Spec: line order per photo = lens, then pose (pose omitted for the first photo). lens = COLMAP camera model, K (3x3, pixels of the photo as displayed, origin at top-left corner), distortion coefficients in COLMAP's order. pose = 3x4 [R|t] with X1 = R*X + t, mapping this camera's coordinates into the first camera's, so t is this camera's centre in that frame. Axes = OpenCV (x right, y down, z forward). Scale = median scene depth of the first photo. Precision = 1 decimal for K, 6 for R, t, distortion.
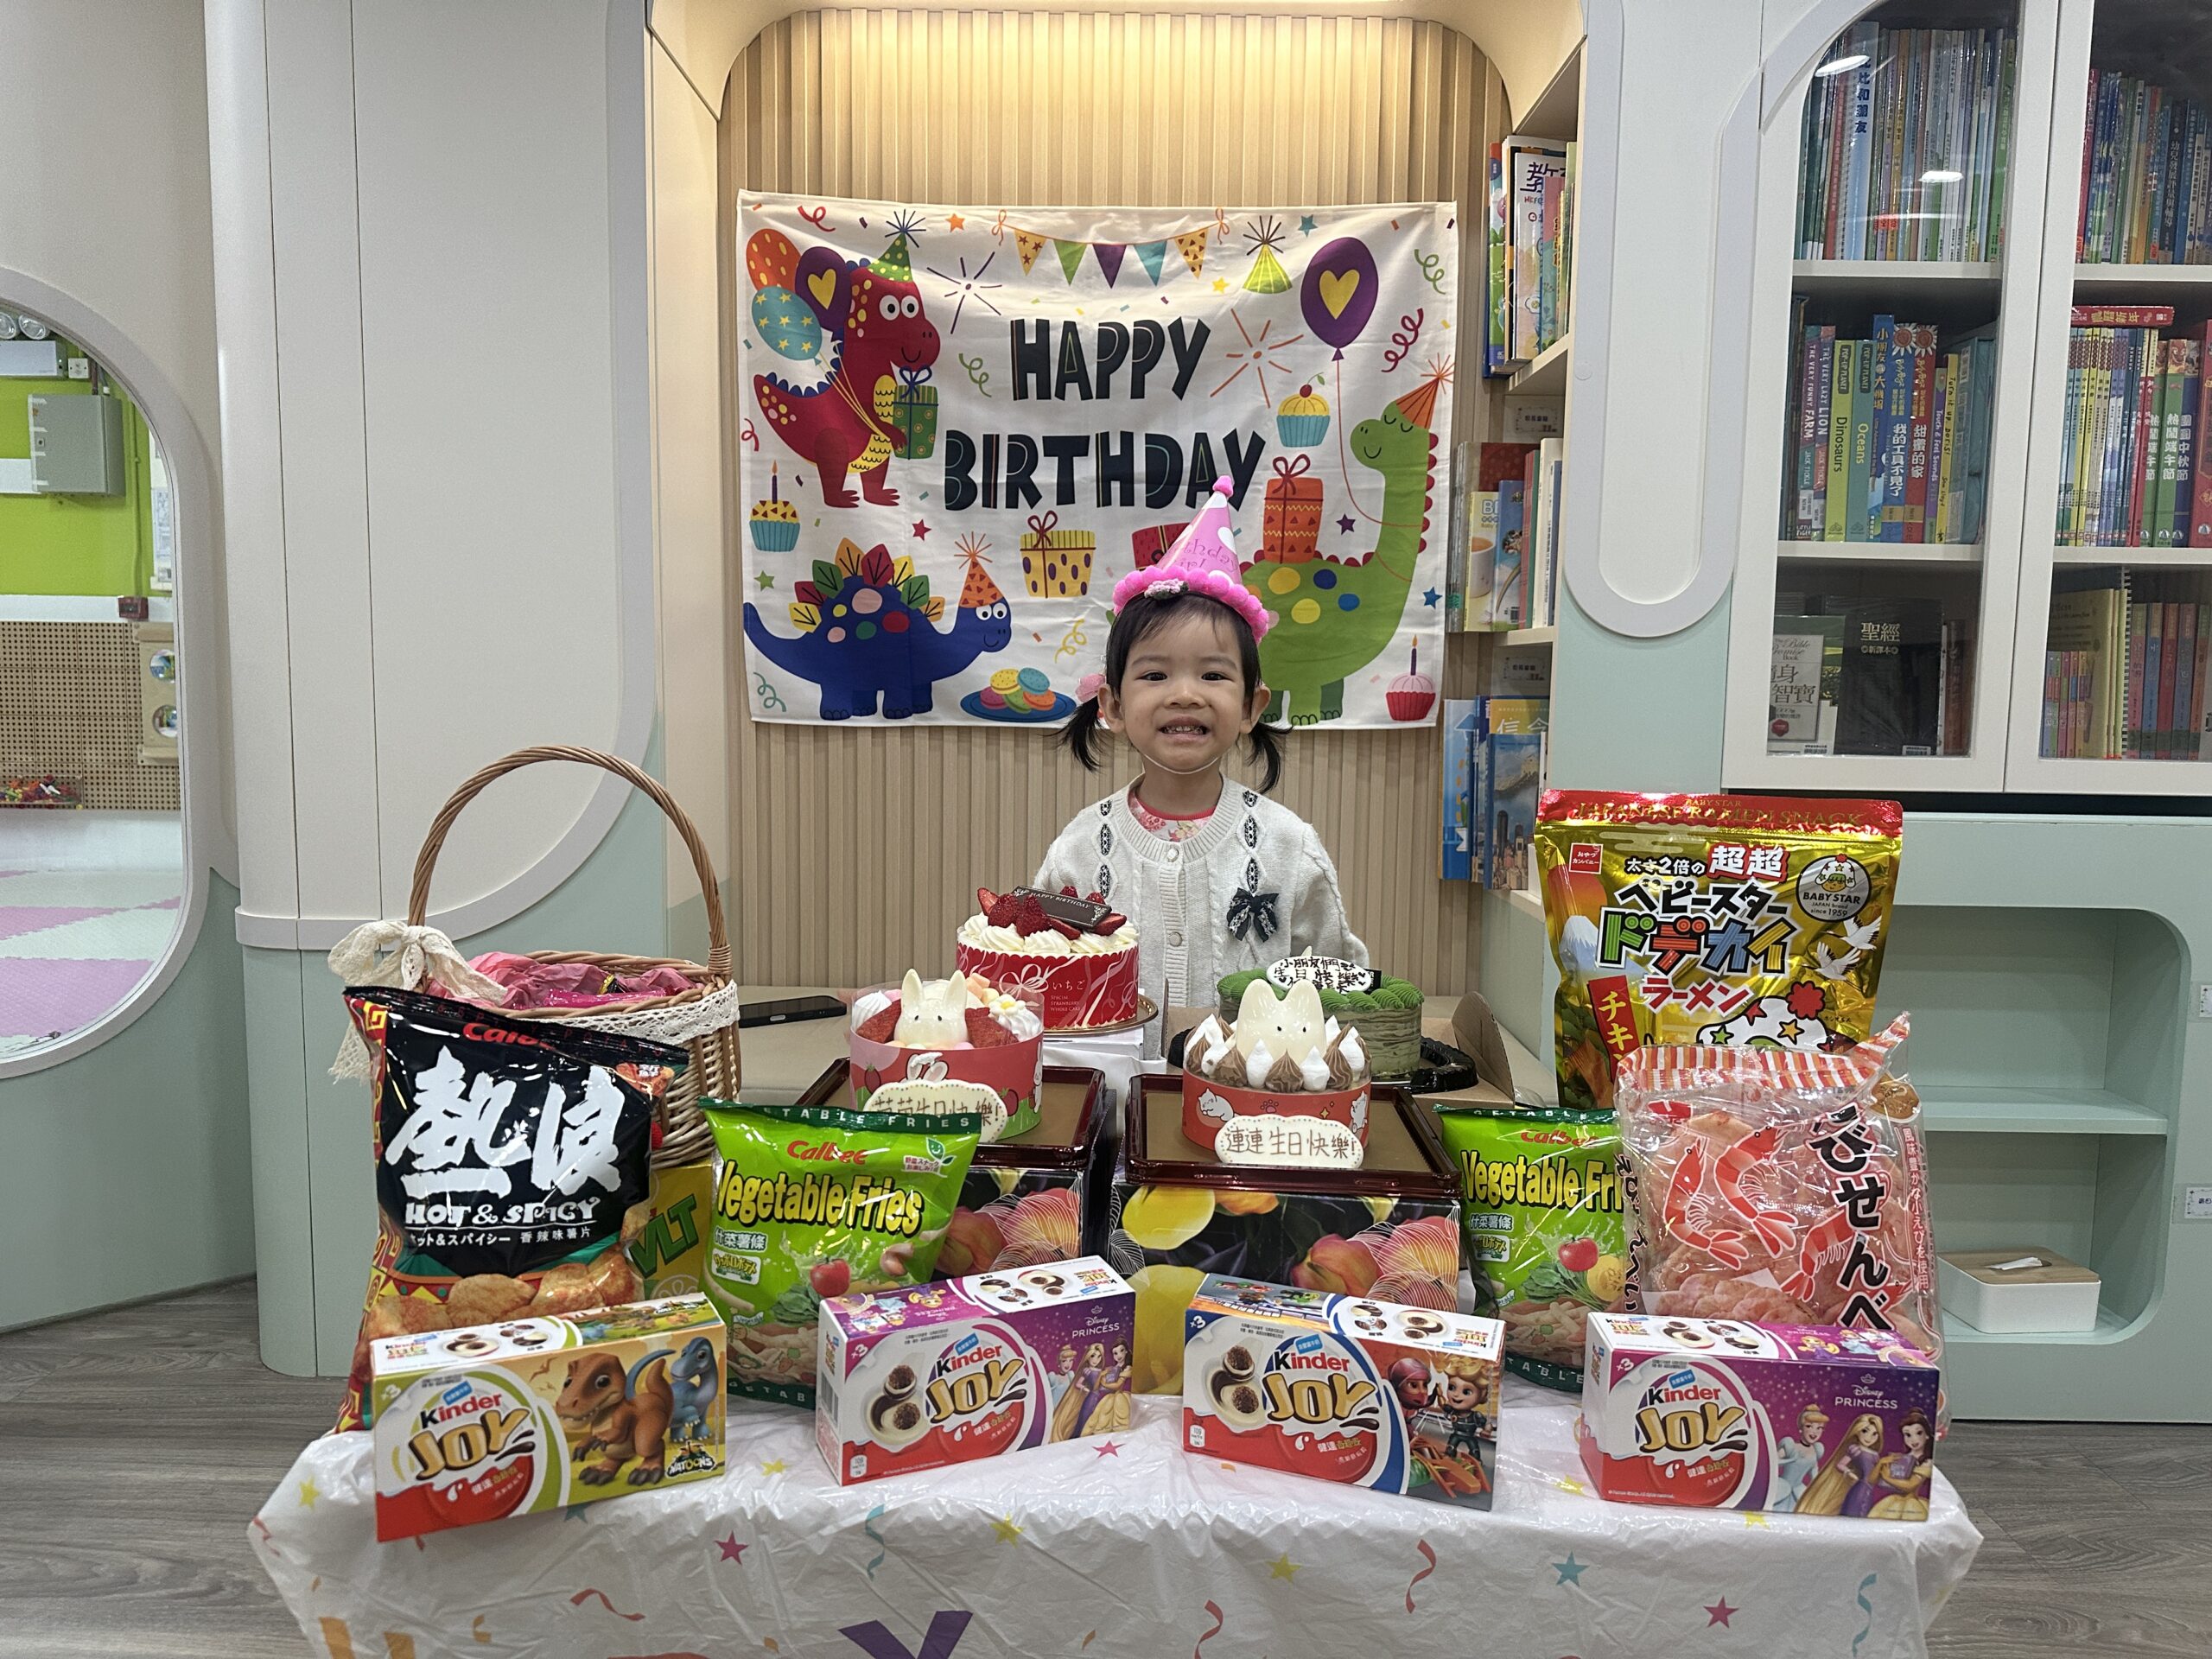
lens RADIAL K [[1525.8, 0, 1103.5], [0, 1525.8, 836.1], [0, 0, 1]] dist [0.044516, -0.041857]
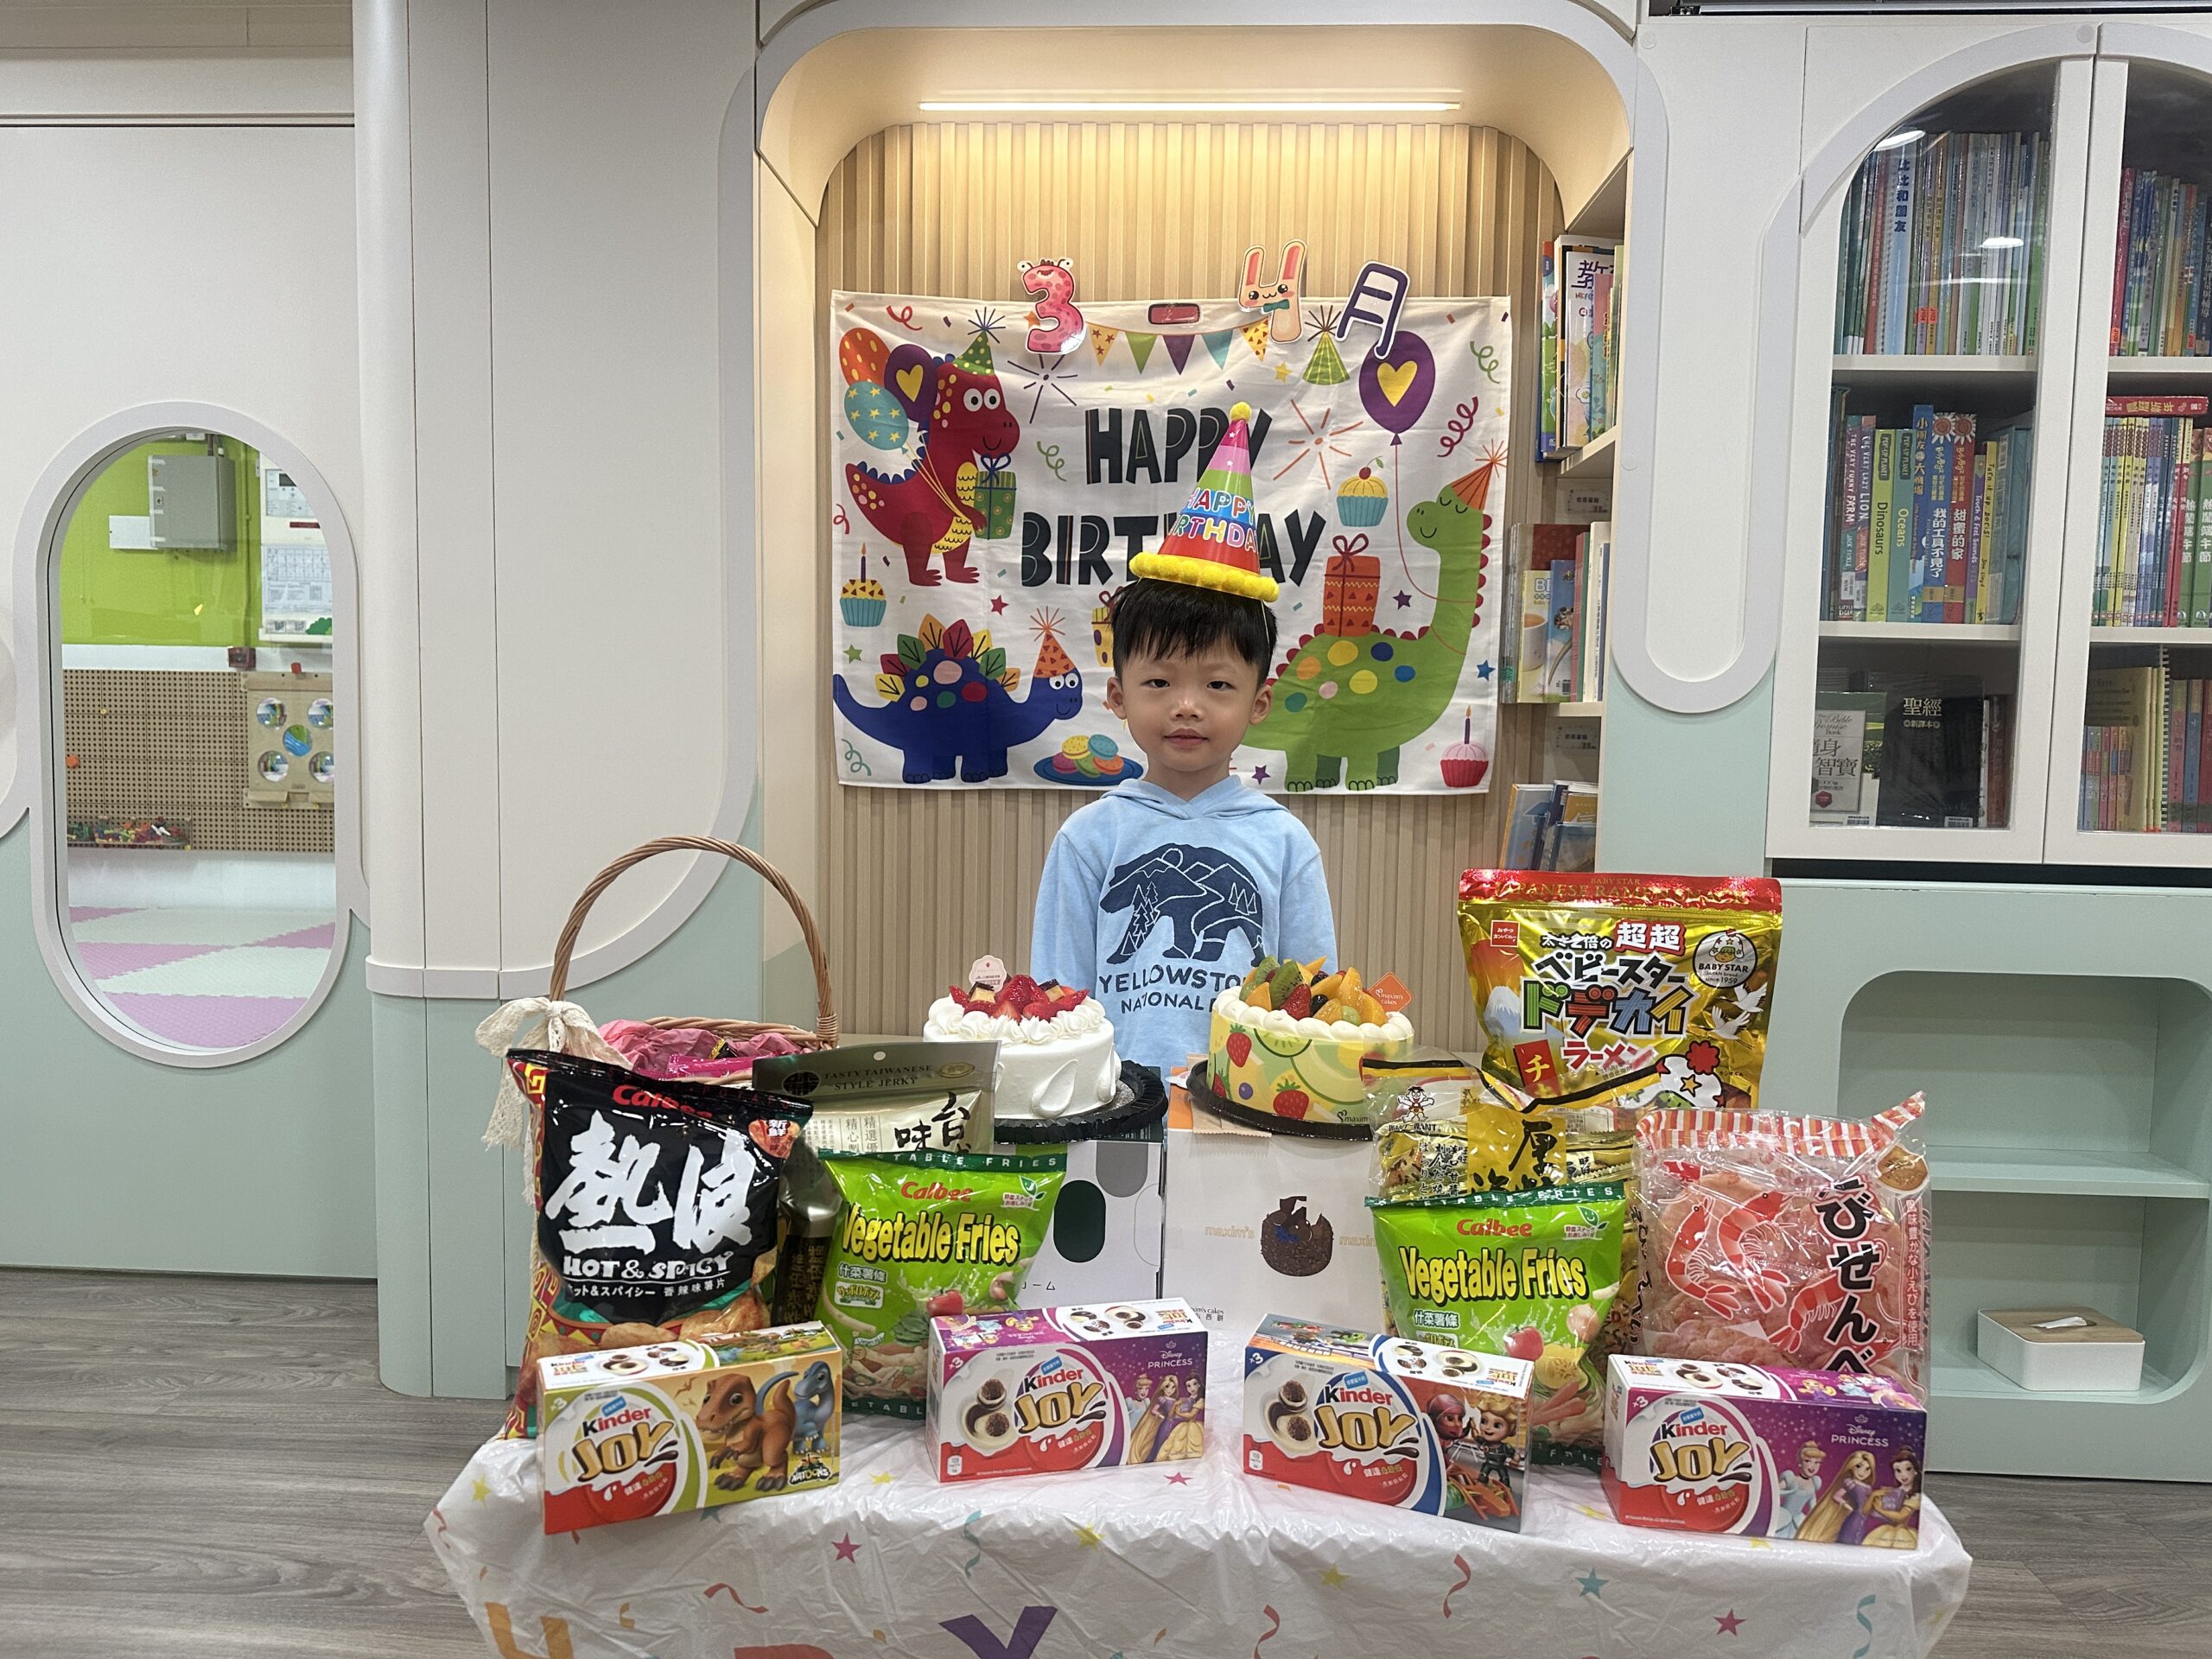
lens RADIAL K [[1520.6, 0, 1100.9], [0, 1520.6, 844.3], [0, 0, 1]] dist [0.040899, -0.037038]
pose [[0.999051, 0.006609, -0.043042, -0.005563], [-0.007536, 0.999742, -0.021425, -0.028112], [0.042889, 0.021729, 0.998844, -0.108174]]
